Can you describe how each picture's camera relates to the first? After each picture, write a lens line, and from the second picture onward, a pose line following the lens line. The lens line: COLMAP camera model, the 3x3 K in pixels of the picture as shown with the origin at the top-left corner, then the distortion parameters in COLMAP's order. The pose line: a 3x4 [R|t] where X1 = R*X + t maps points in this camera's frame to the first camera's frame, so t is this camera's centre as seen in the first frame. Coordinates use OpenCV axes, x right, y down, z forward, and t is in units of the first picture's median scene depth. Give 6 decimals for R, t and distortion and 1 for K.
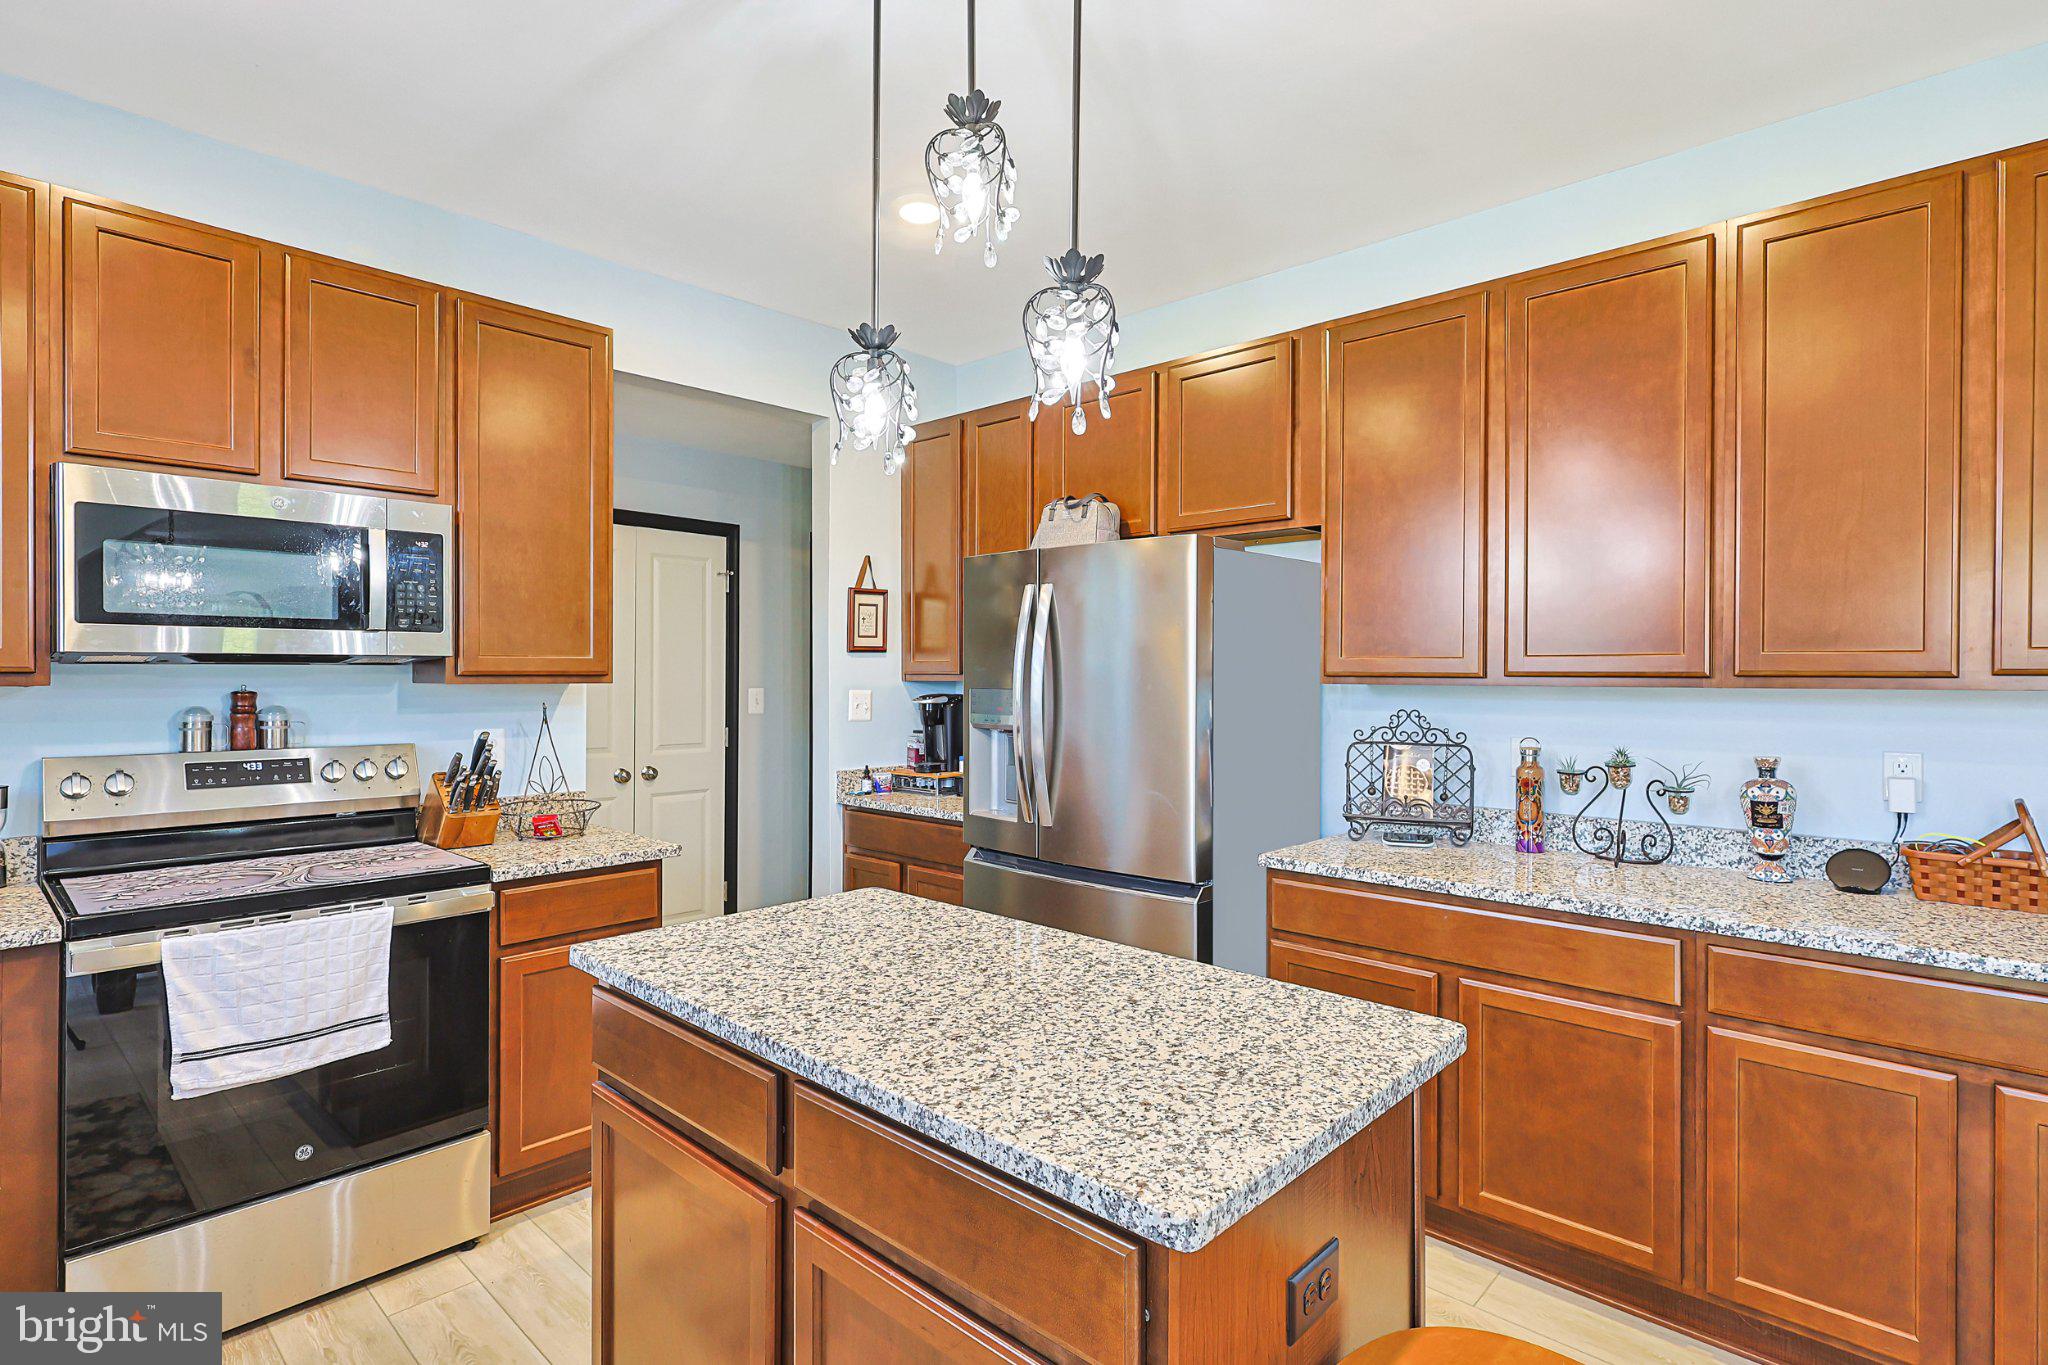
lens RADIAL K [[1013.0, 0, 1024.0], [0, 1013.0, 682.5], [0, 0, 1]] dist [0.002419, 0.000278]
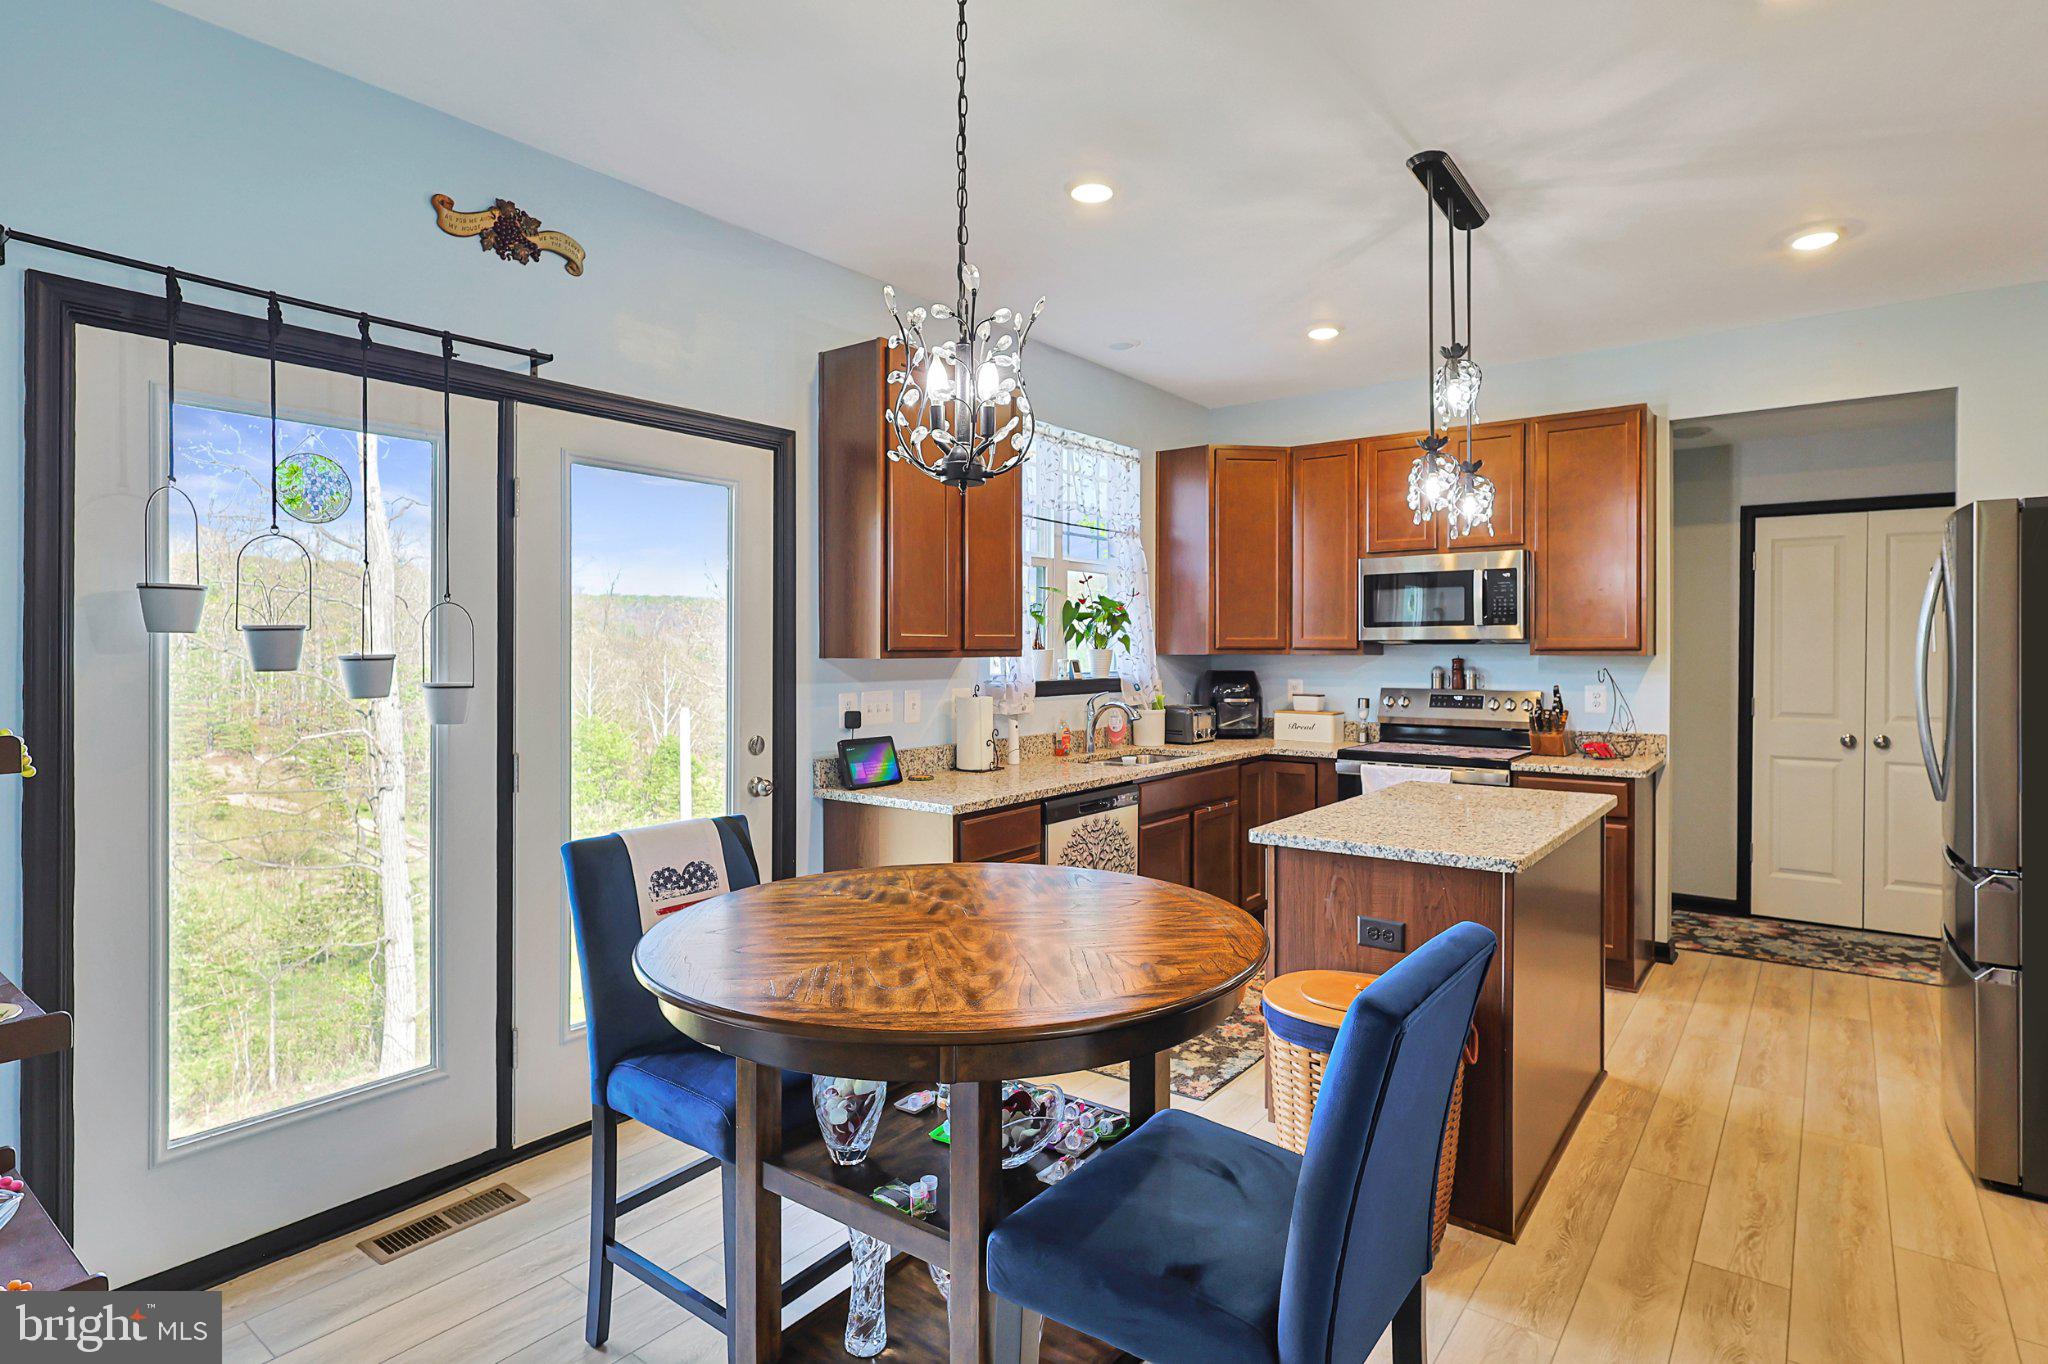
lens RADIAL K [[1030.7, 0, 1041.0], [0, 1030.7, 673.1], [0, 0, 1]] dist [0.001221, 0.000439]
pose [[0.103692, 0.021157, -0.994384, 1.068178], [-0.006220, 0.999768, 0.020623, 0.000638], [0.994590, 0.004047, 0.103799, 0.020314]]
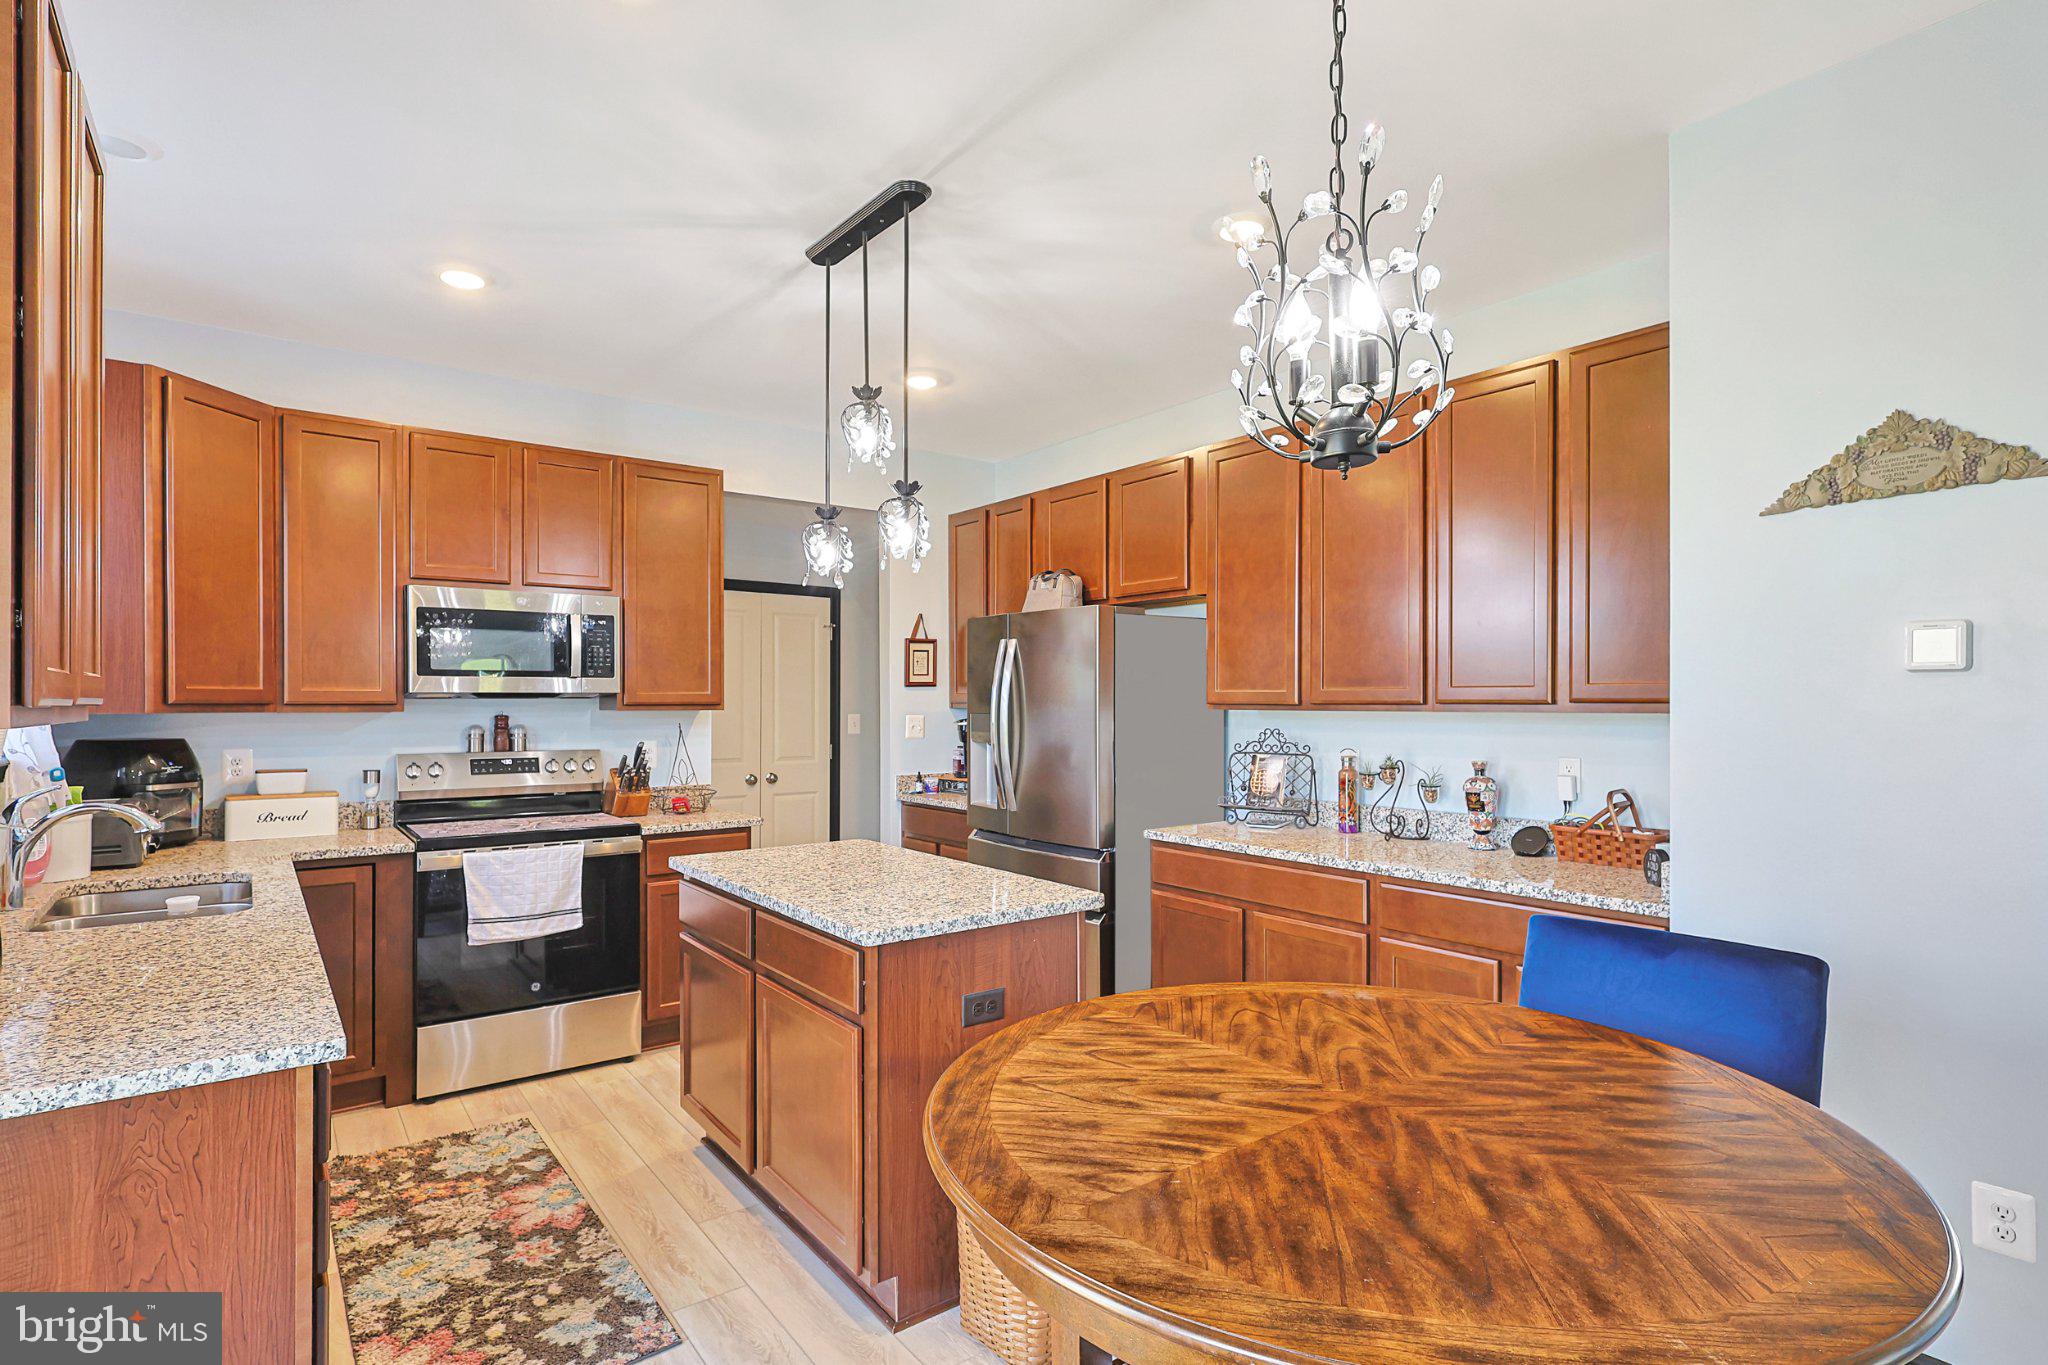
lens RADIAL K [[1013.8, 0, 1025.8], [0, 1013.8, 713.3], [0, 0, 1]] dist [-0.000913, -0.000121]
pose [[0.985559, -0.001141, -0.169328, 0.320384], [0.001618, 0.999995, 0.002681, 0.002450], [0.169324, -0.002917, 0.985556, -0.440296]]
